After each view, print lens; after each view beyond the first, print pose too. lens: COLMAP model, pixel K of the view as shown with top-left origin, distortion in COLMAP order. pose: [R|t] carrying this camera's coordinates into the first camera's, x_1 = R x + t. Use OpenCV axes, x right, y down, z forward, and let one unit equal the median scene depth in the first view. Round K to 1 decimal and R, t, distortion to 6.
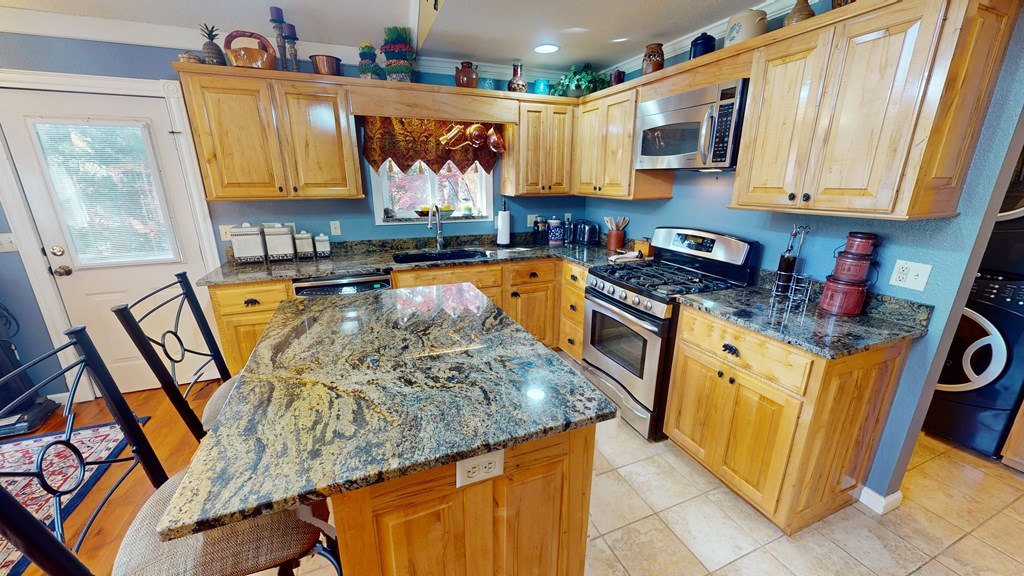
lens RADIAL K [[374.9, 0, 509.0], [0, 374.9, 287.7], [0, 0, 1]] dist [-0.001733, 0.000428]
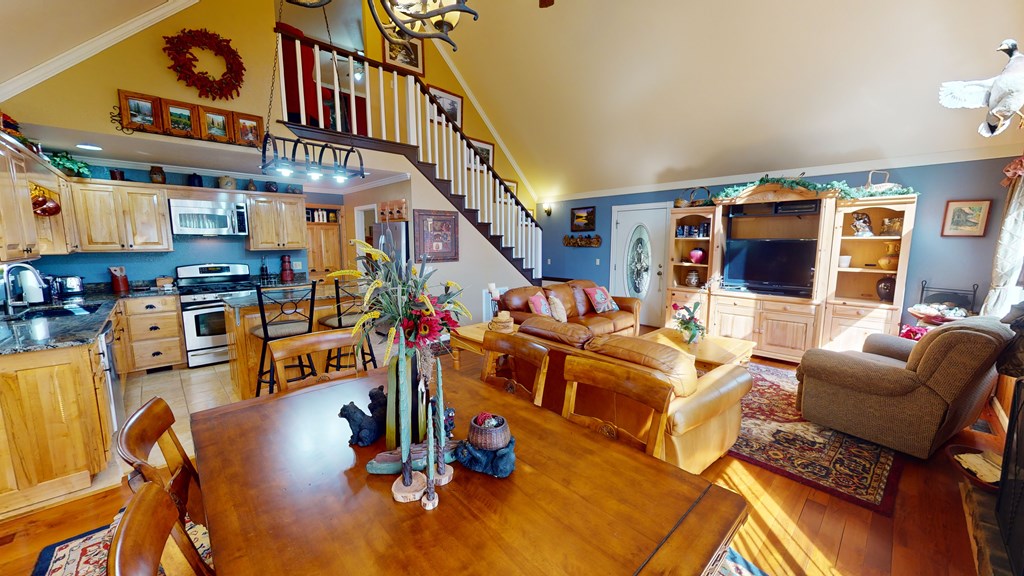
lens RADIAL K [[374.9, 0, 511.0], [0, 374.9, 290.7], [0, 0, 1]] dist [-0.001733, 0.000428]
pose [[-0.368420, -0.128052, 0.920798, -1.658383], [0.258489, 0.937302, 0.233771, -0.062506], [-0.893001, 0.324142, -0.312221, 0.204729]]
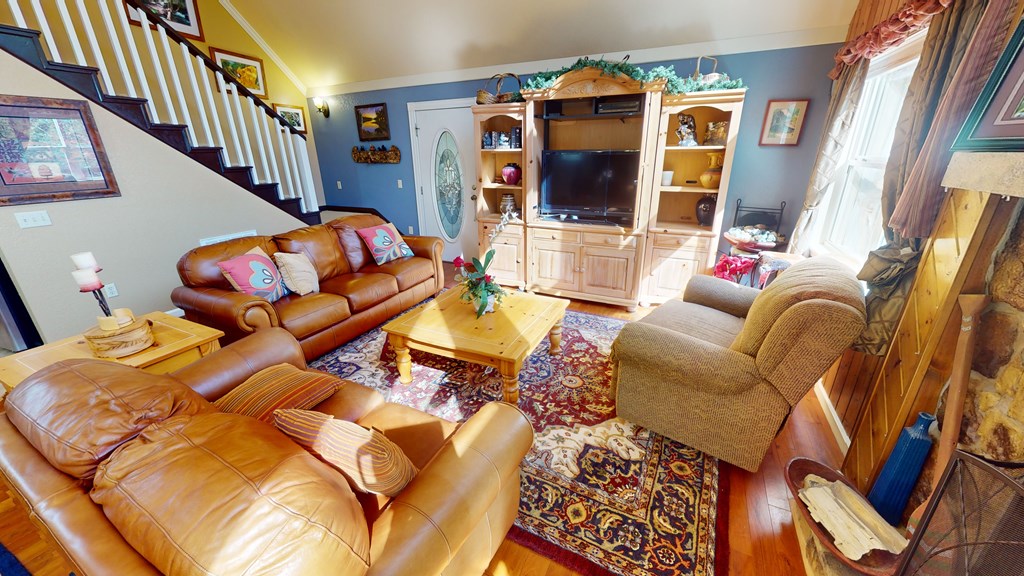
lens RADIAL K [[374.9, 0, 511.5], [0, 374.9, 292.1], [0, 0, 1]] dist [-0.001733, 0.000428]
pose [[-0.676125, -0.256453, 0.690714, -1.348054], [0.212703, 0.829614, 0.516235, 0.092160], [-0.705416, 0.495957, -0.506374, -0.336101]]
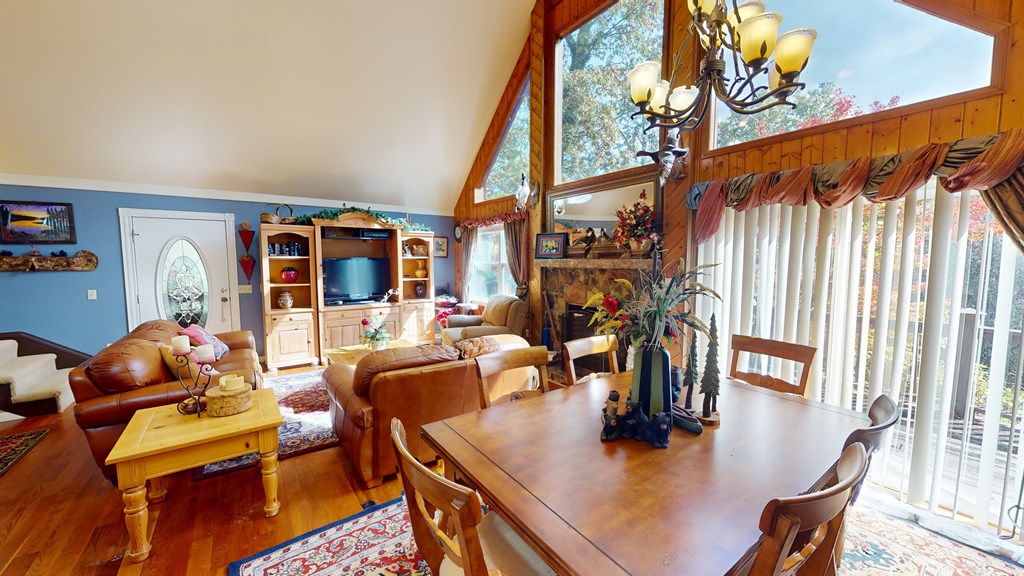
lens RADIAL K [[374.9, 0, 511.4], [0, 374.9, 288.4], [0, 0, 1]] dist [-0.001733, 0.000428]
pose [[-0.969852, 0.016895, -0.243110, -0.835117], [-0.069398, 0.937142, 0.341978, -0.177833], [0.233606, 0.348539, -0.907716, 0.632876]]
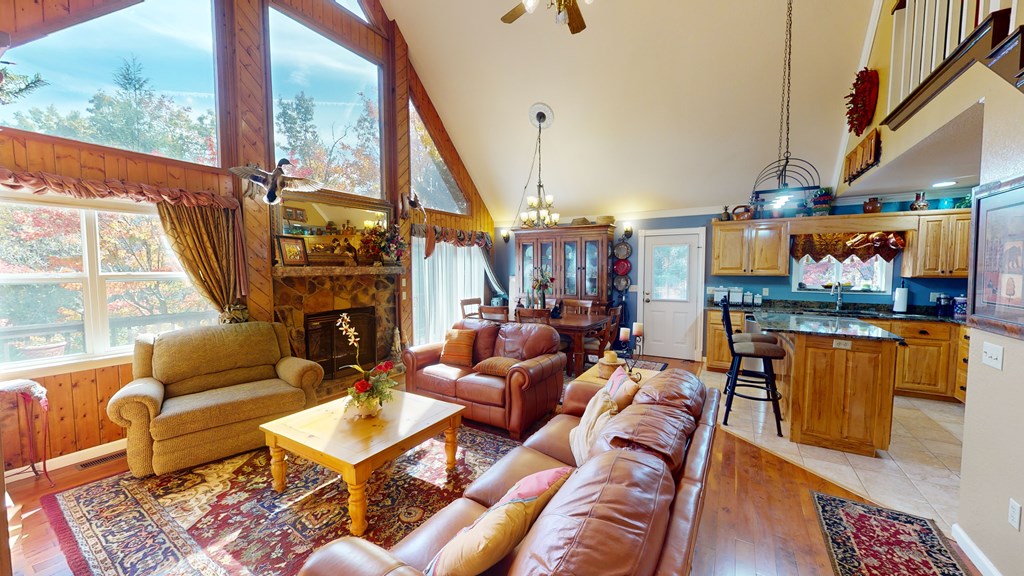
lens RADIAL K [[374.9, 0, 510.9], [0, 374.9, 292.1], [0, 0, 1]] dist [-0.001733, 0.000428]
pose [[0.607472, 0.052079, -0.792632, 0.239552], [-0.220302, 0.969750, -0.105123, 0.318825], [0.763180, 0.238478, 0.600570, -1.083633]]
